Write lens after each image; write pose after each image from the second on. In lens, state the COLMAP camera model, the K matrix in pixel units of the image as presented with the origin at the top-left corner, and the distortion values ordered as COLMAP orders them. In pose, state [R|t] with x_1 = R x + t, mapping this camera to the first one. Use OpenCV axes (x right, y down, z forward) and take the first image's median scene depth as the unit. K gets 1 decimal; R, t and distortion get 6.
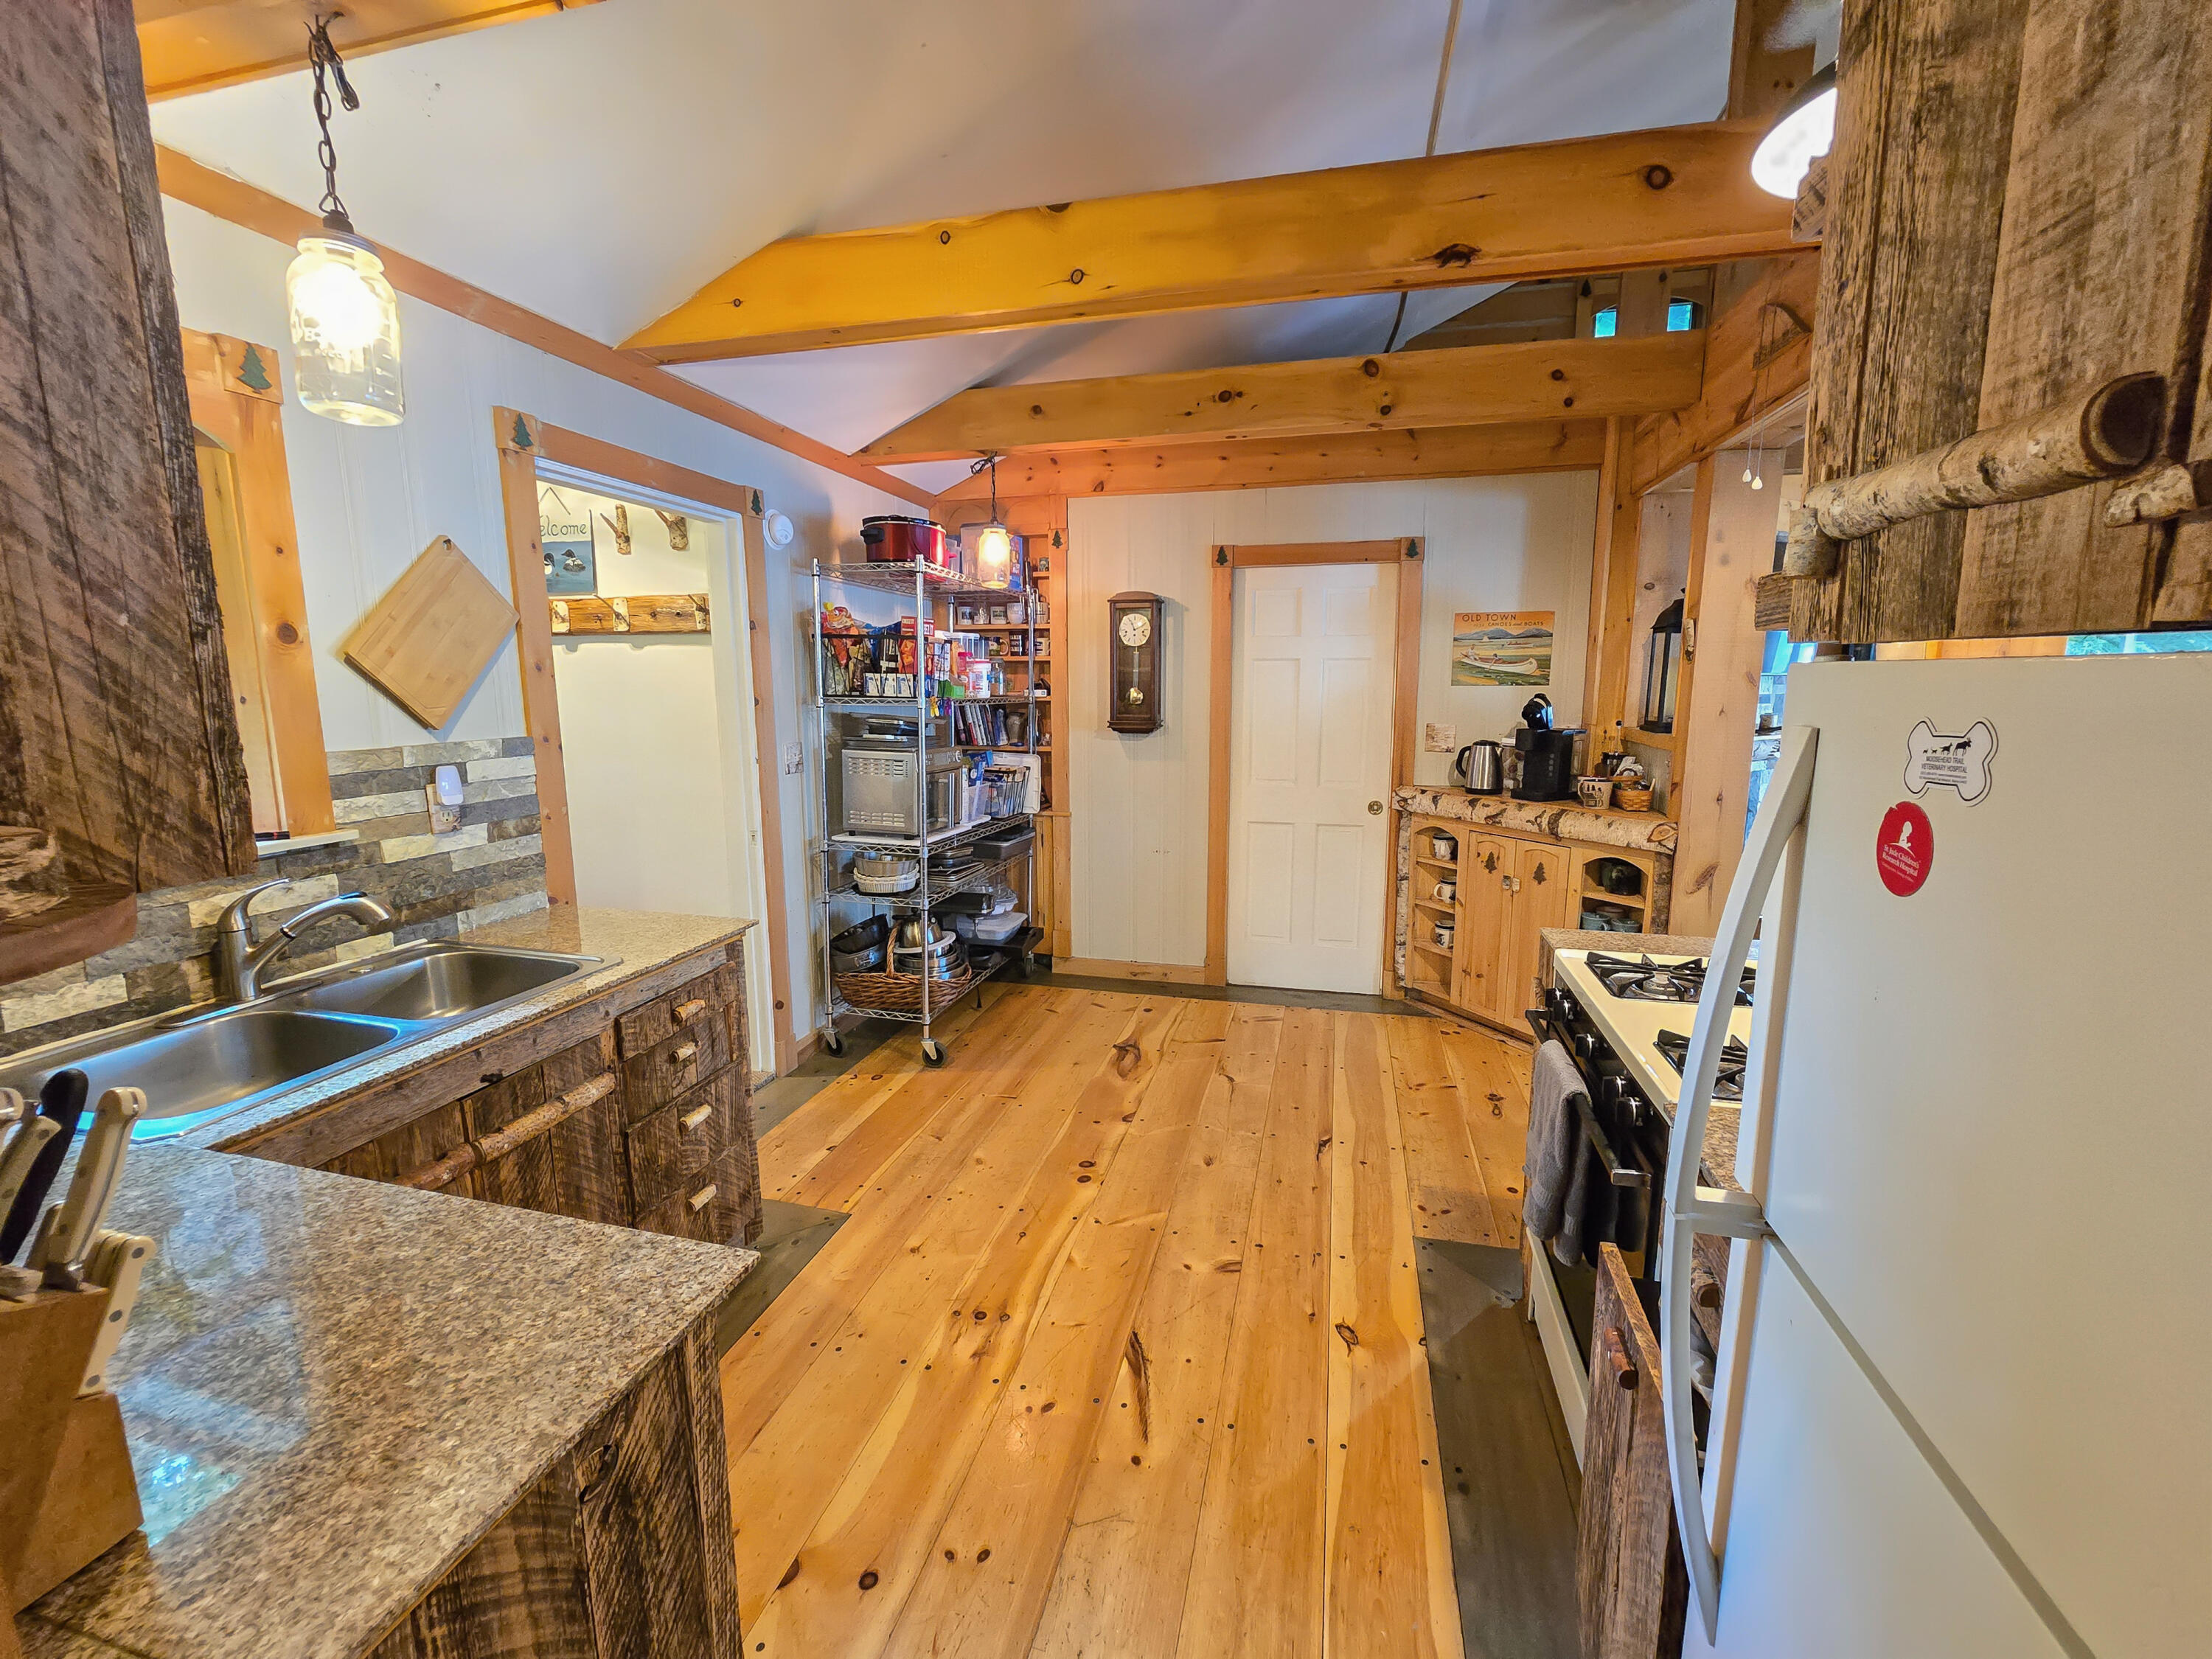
lens RADIAL K [[903.2, 0, 1113.2], [0, 903.2, 828.3], [0, 0, 1]] dist [-0.004009, 0.000155]
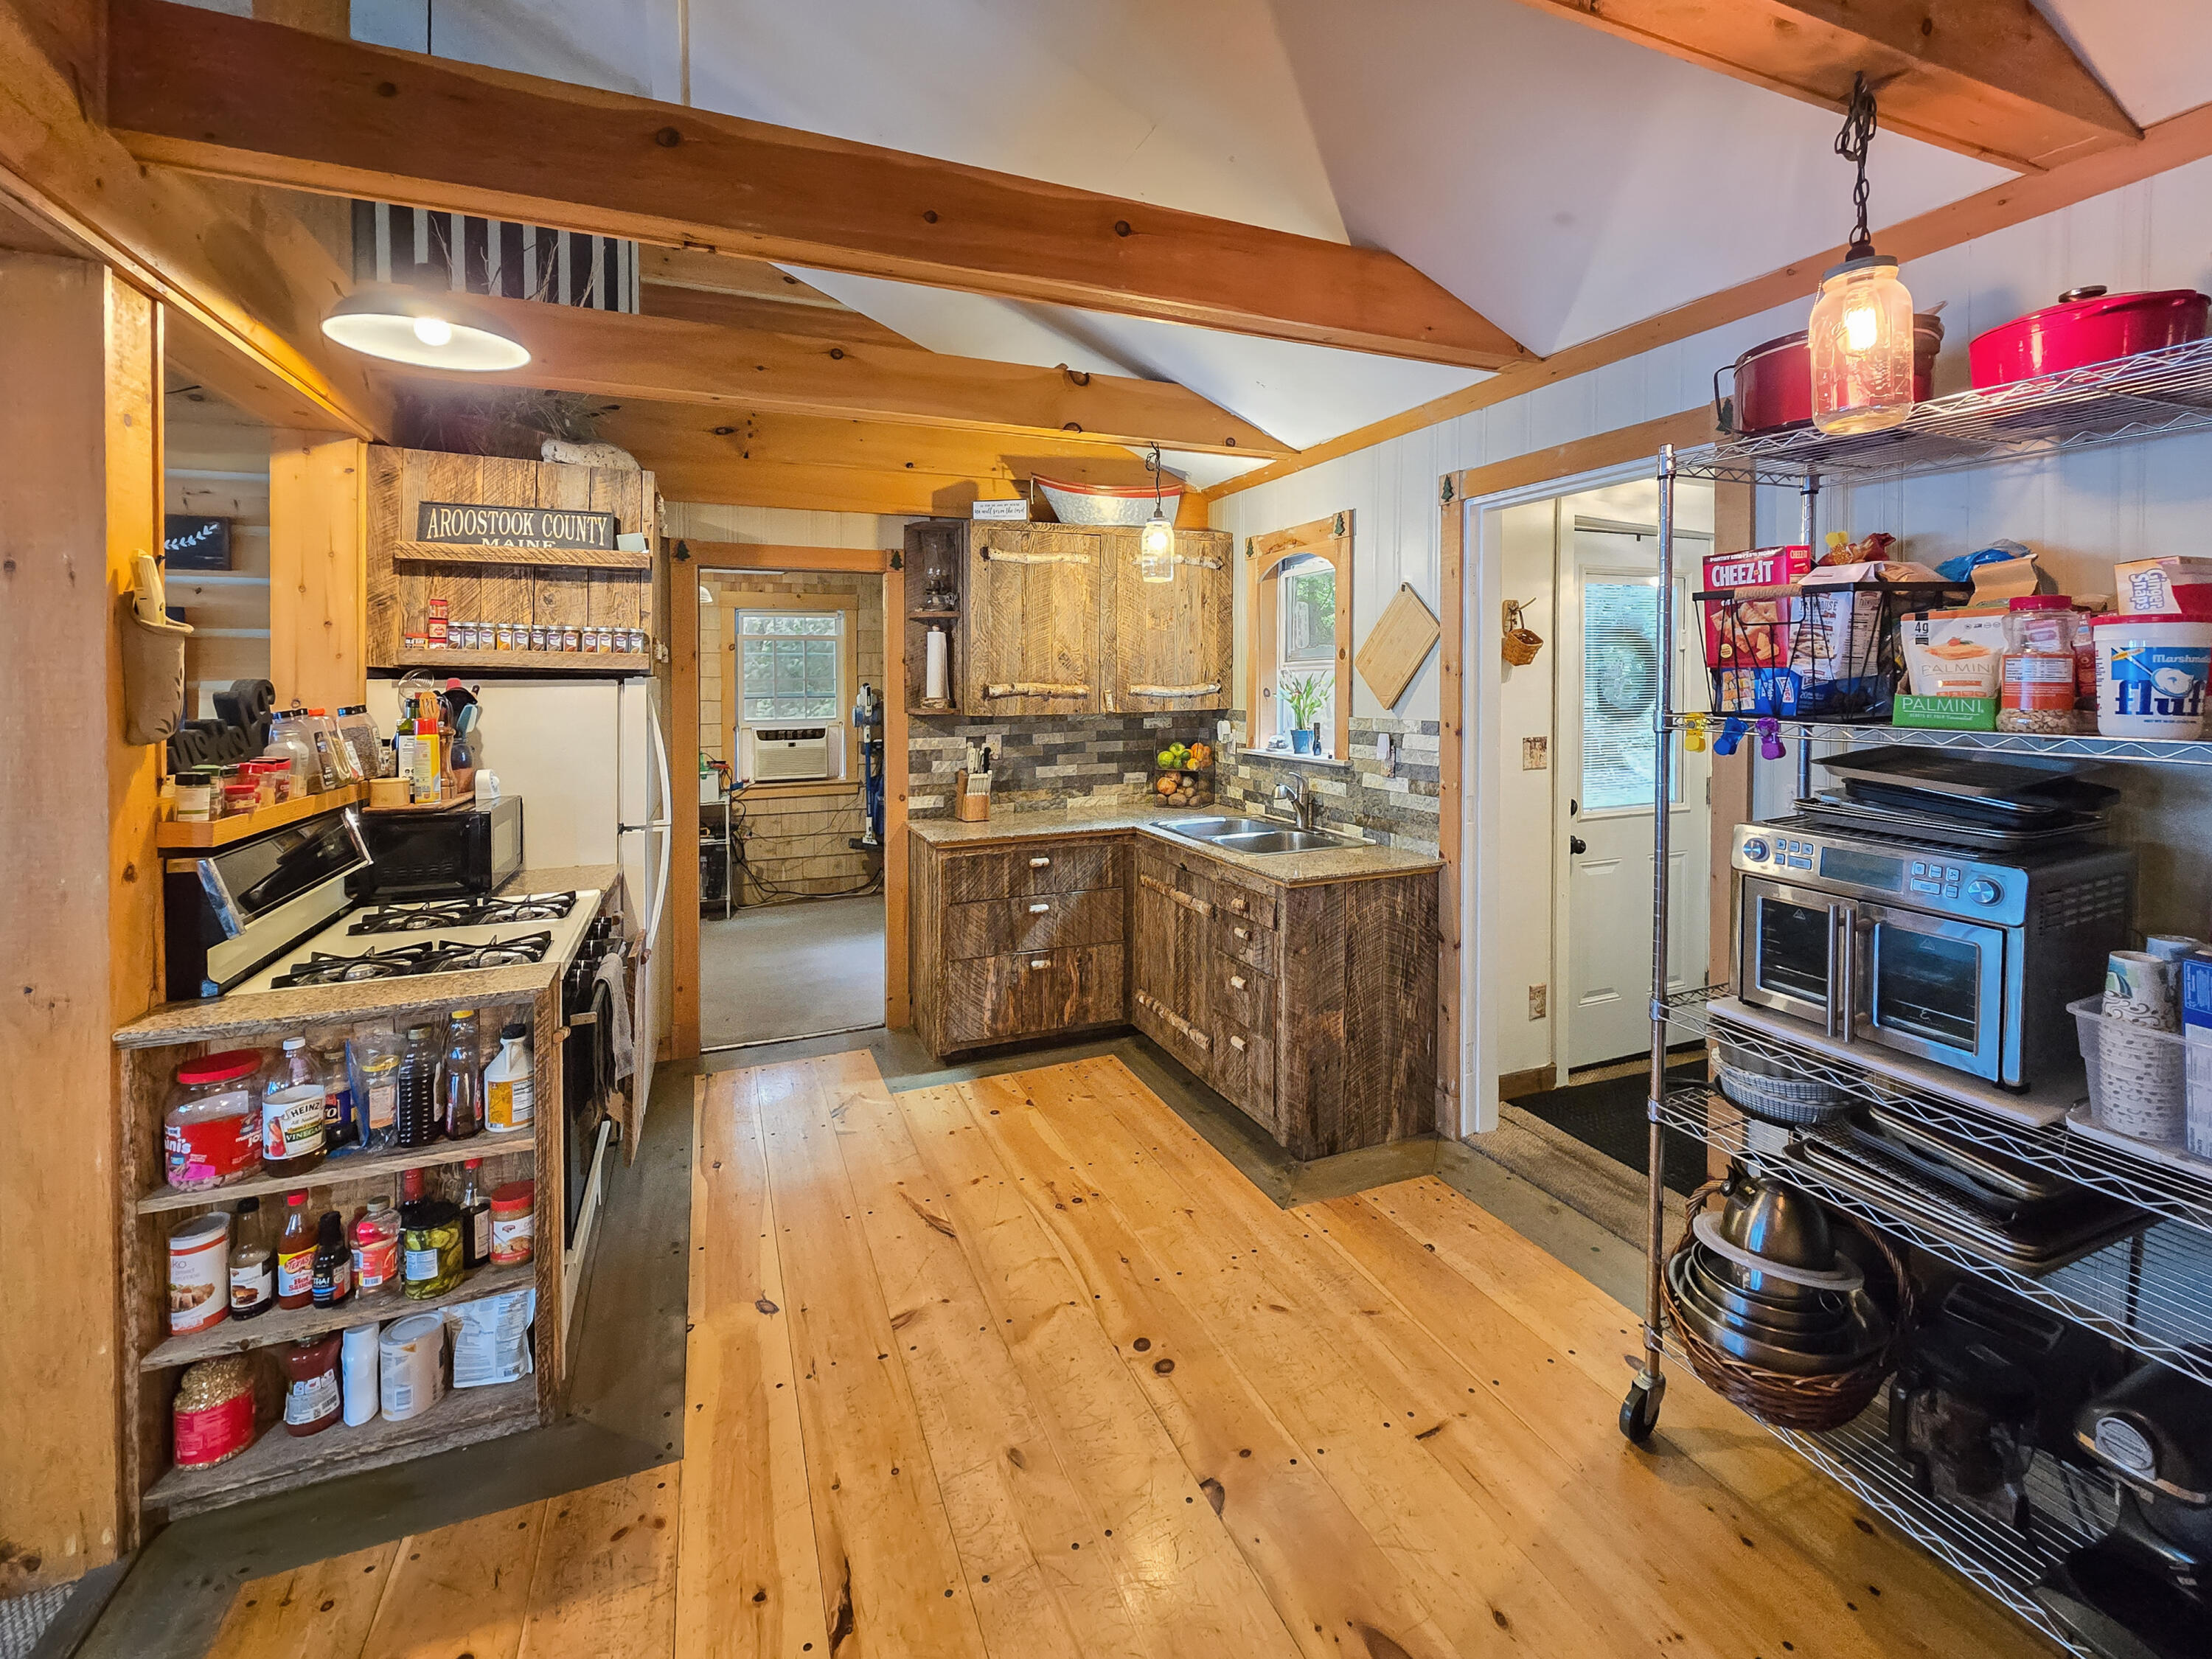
lens RADIAL K [[943.9, 0, 1117.7], [0, 943.9, 685.9], [0, 0, 1]] dist [0.000217, -0.000719]
pose [[-0.794040, 0.012211, -0.607742, 0.549940], [-0.093360, 0.985486, 0.141780, -0.311737], [0.600653, 0.169318, -0.781376, 1.837116]]
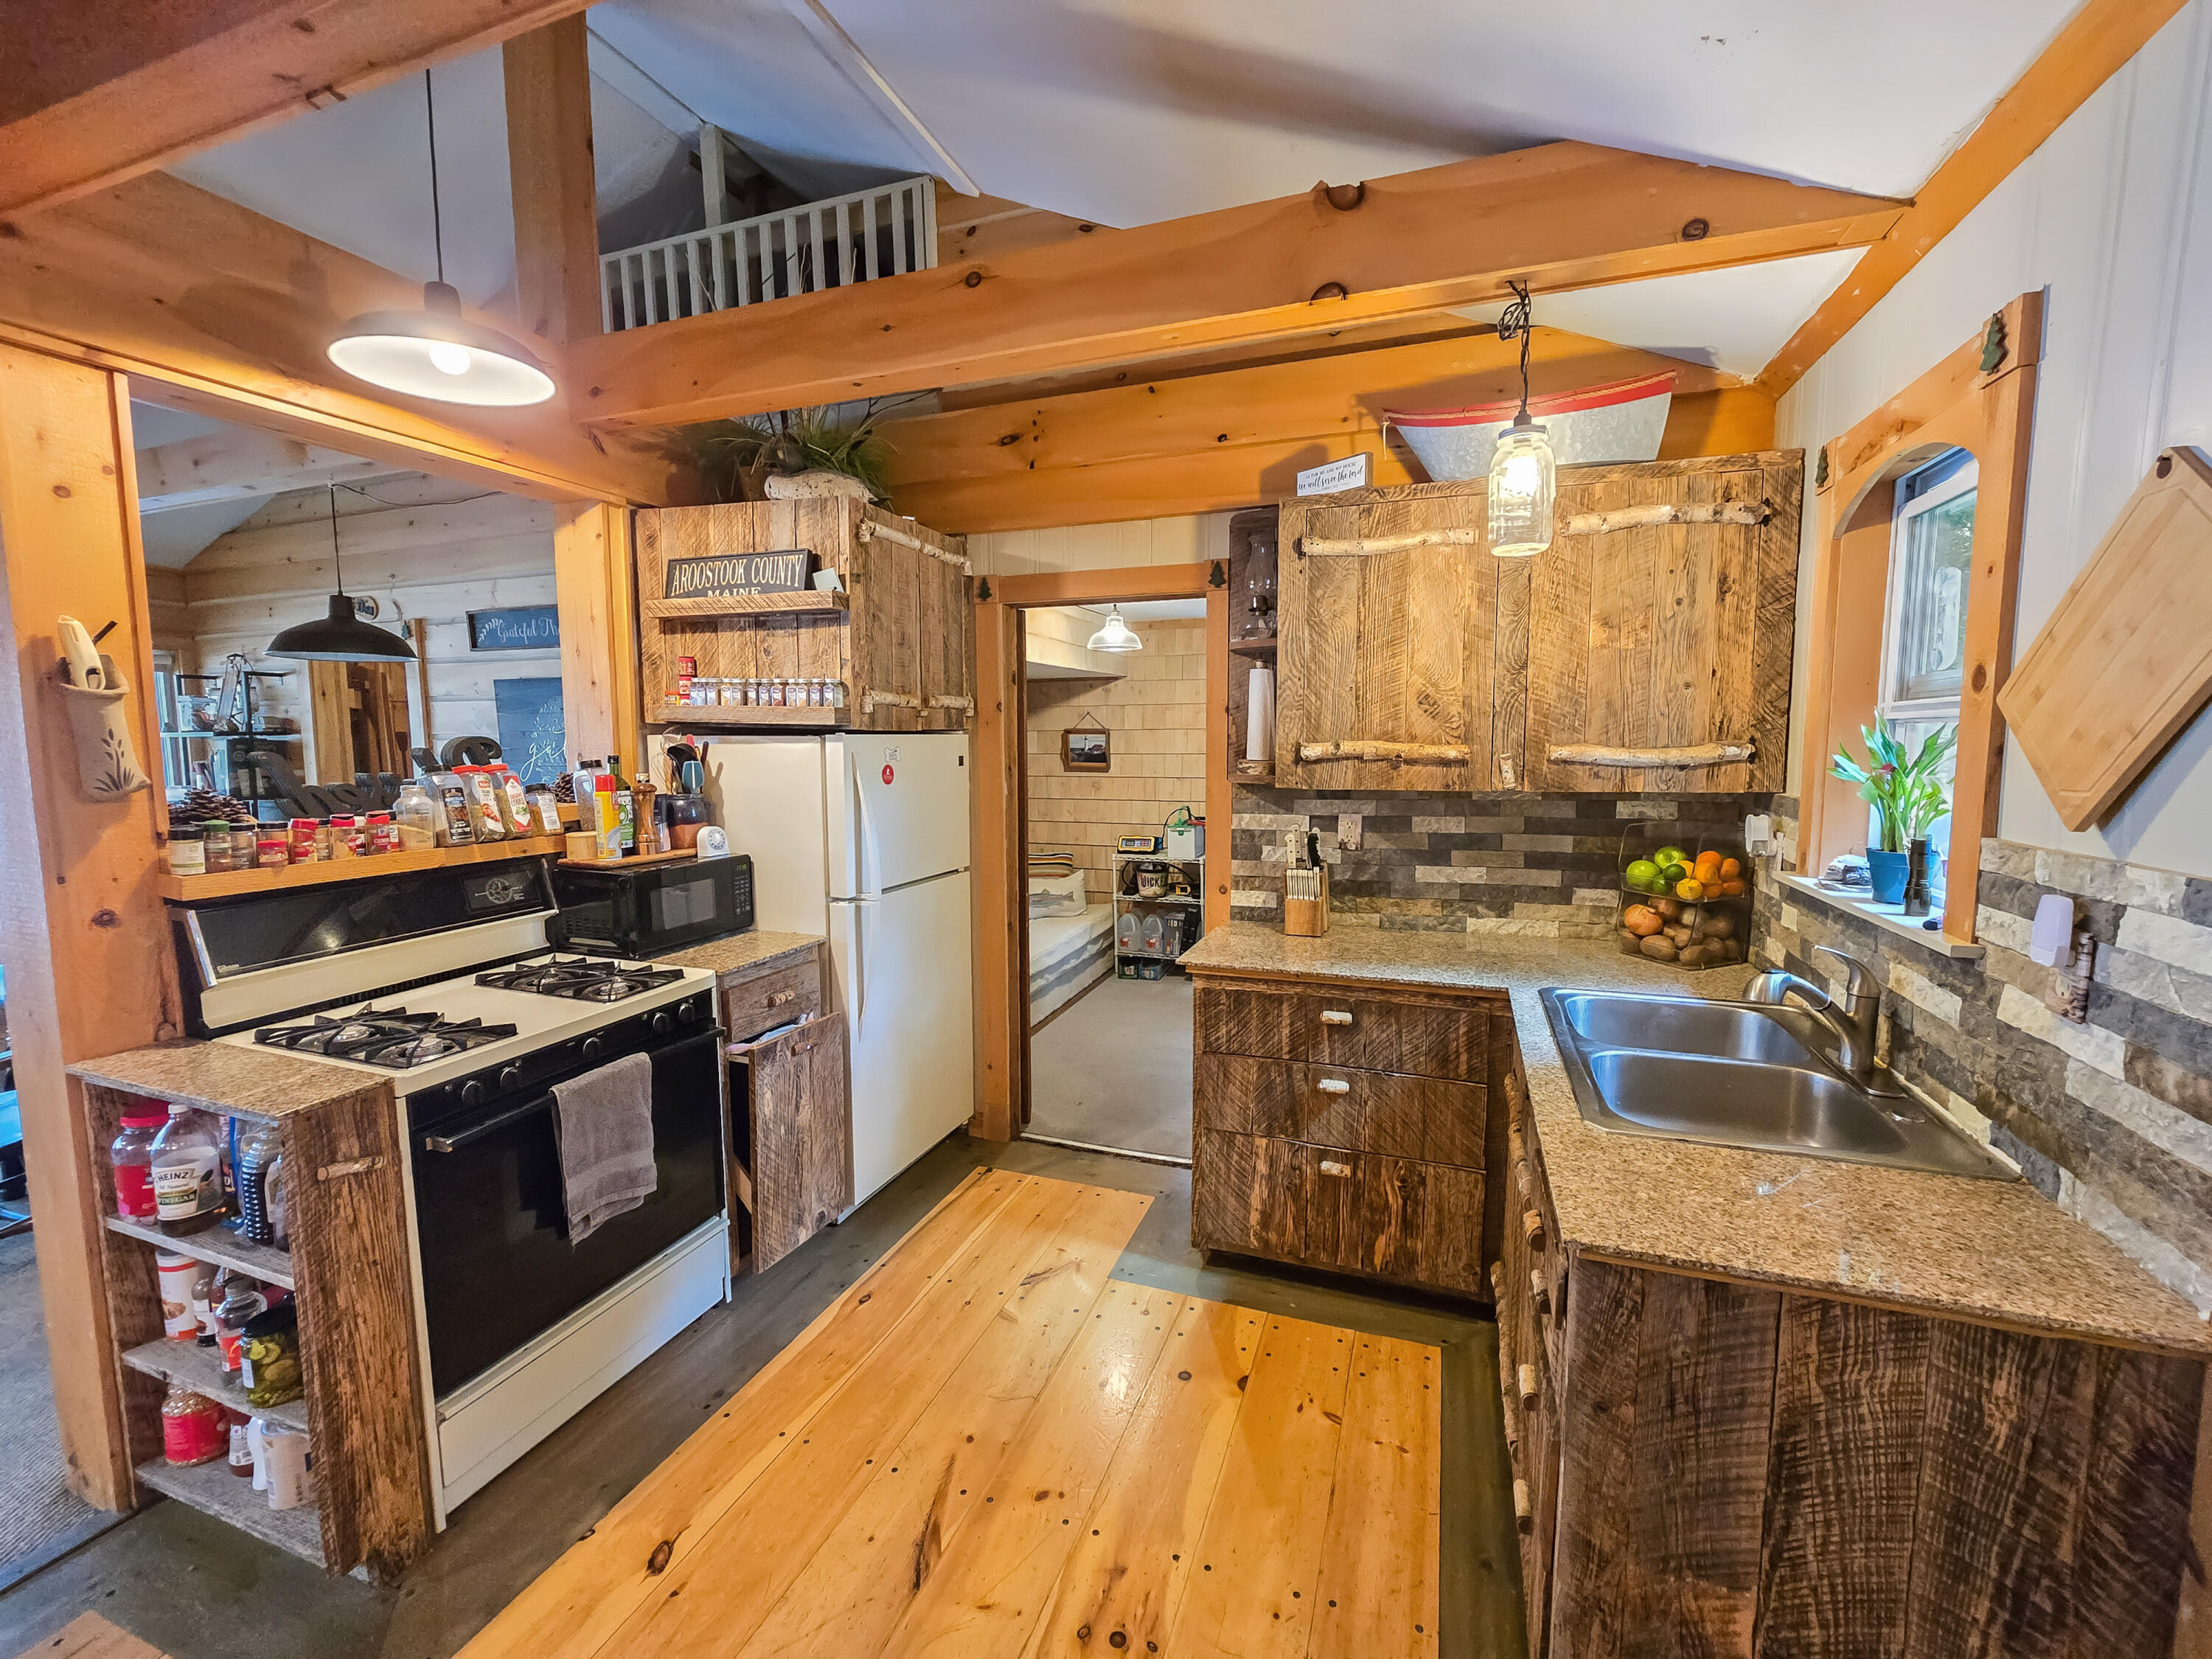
lens RADIAL K [[903.2, 0, 1125.0], [0, 903.2, 806.7], [0, 0, 1]] dist [-0.004009, 0.000155]
pose [[-0.996177, 0.001117, 0.087348, -0.207264], [0.022817, 0.968533, 0.247835, -0.253138], [-0.084323, 0.248881, -0.964856, 1.462200]]
